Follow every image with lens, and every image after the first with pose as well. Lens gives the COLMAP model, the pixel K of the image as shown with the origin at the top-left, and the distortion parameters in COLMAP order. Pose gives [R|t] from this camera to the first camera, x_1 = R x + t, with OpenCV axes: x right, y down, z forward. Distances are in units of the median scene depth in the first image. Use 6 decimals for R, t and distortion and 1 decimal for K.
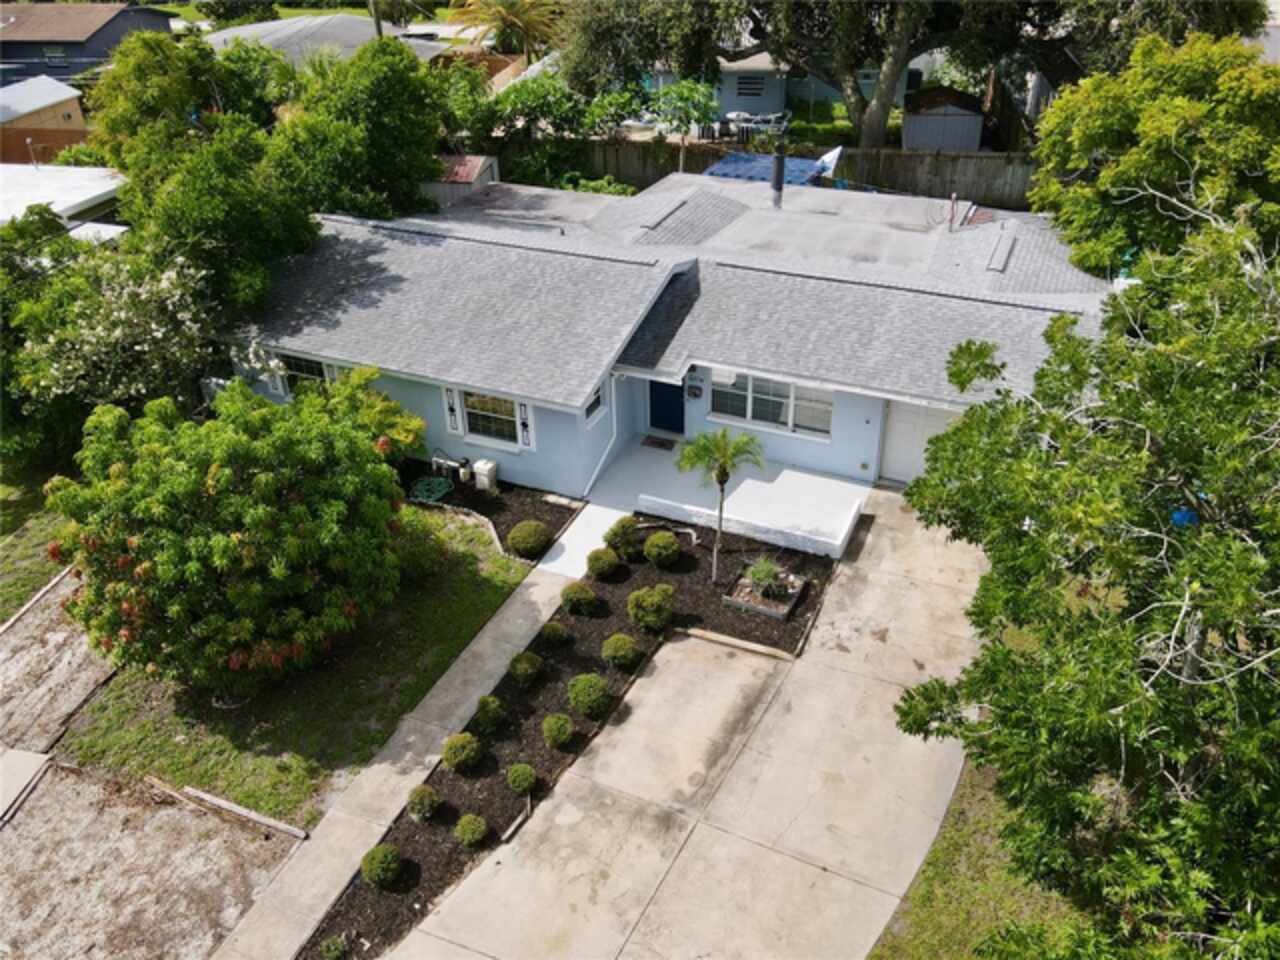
lens RADIAL K [[1056.1, 0, 640.0], [0, 1056.1, 480.0], [0, 0, 1]] dist [0.005254, 0.007815]
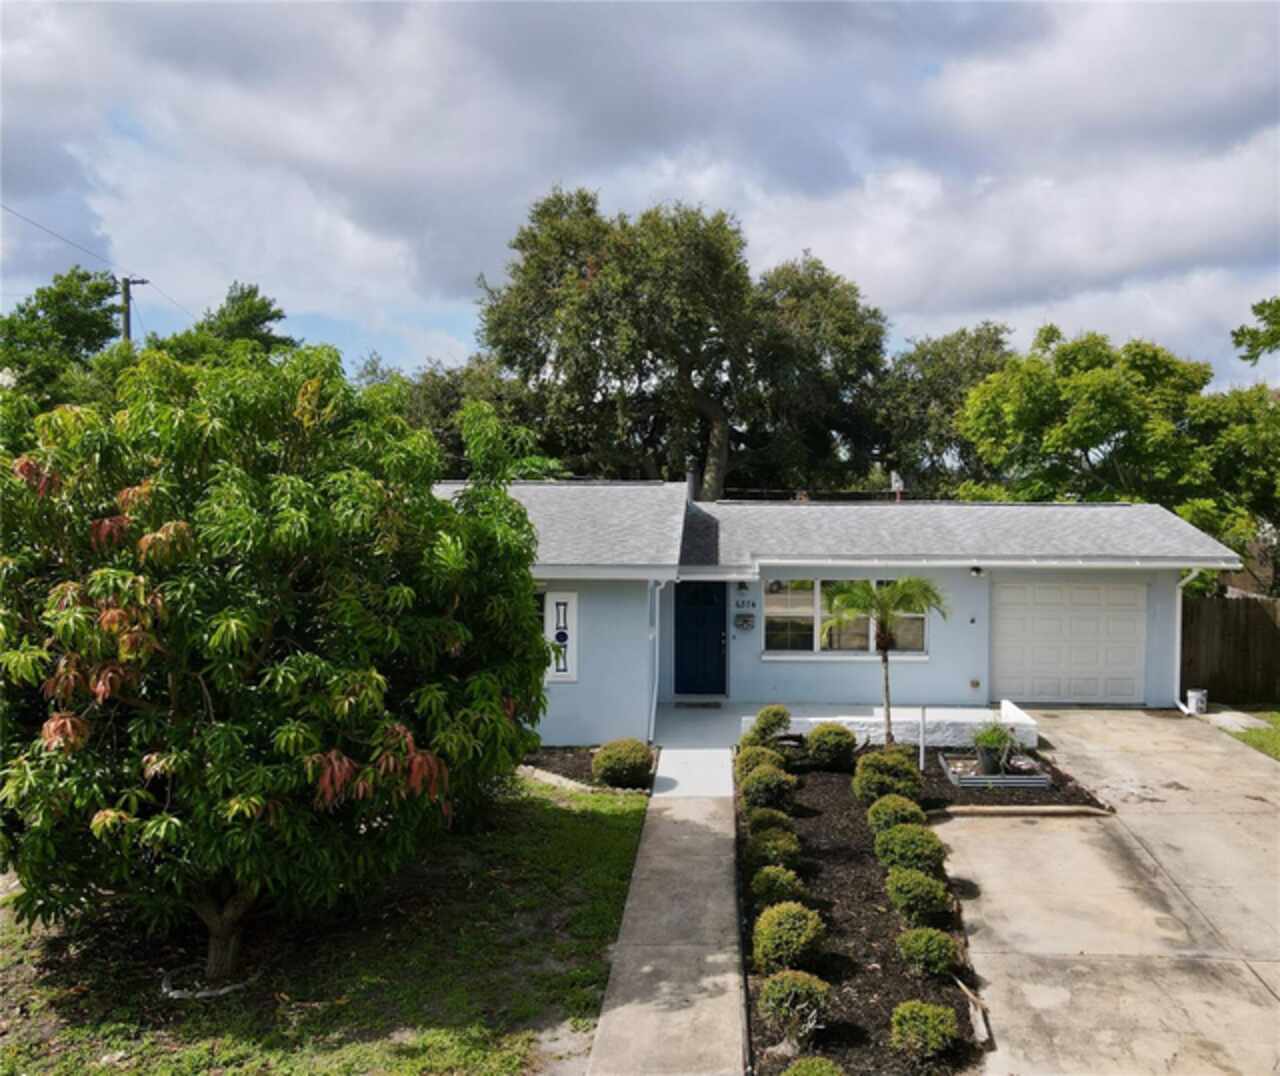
lens RADIAL K [[1100.0, 0, 724.6], [0, 1100.0, 536.1], [0, 0, 1]] dist [0.008964, 0.020445]
pose [[0.910630, 0.009221, 0.413120, -0.393316], [0.203216, 0.860508, -0.467150, 0.313311], [-0.359800, 0.509353, 0.781731, 0.477001]]
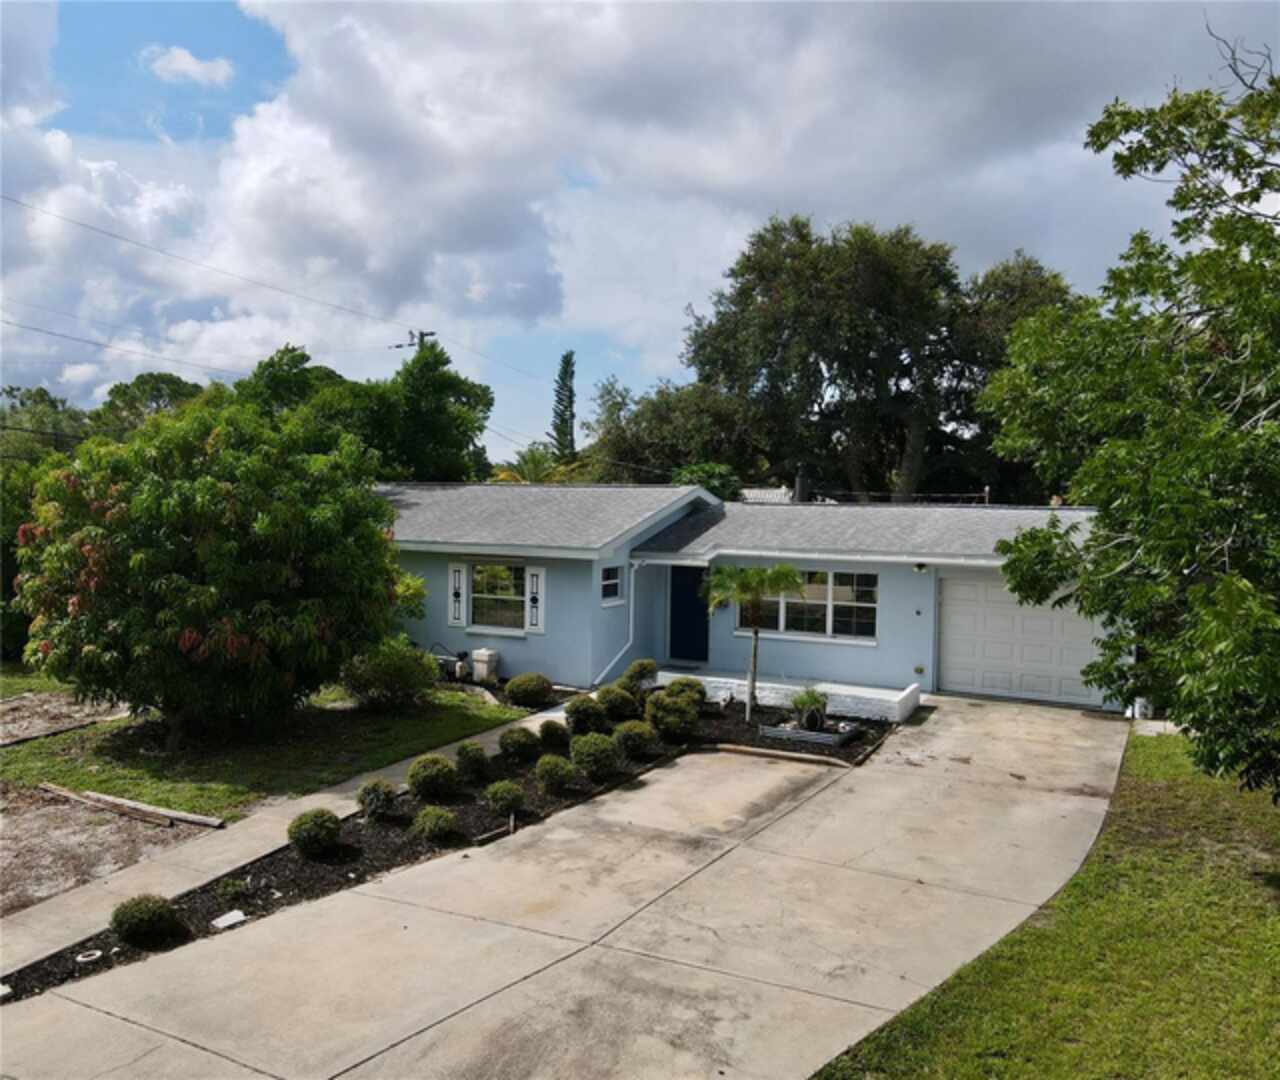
lens RADIAL K [[1091.3, 0, 550.4], [0, 1091.3, 540.7], [0, 0, 1]] dist [-0.002262, 0.012300]
pose [[0.994828, 0.038188, -0.094117, -0.010401], [-0.080255, 0.863486, -0.497947, 0.477369], [0.062254, 0.502925, 0.862085, 0.203724]]
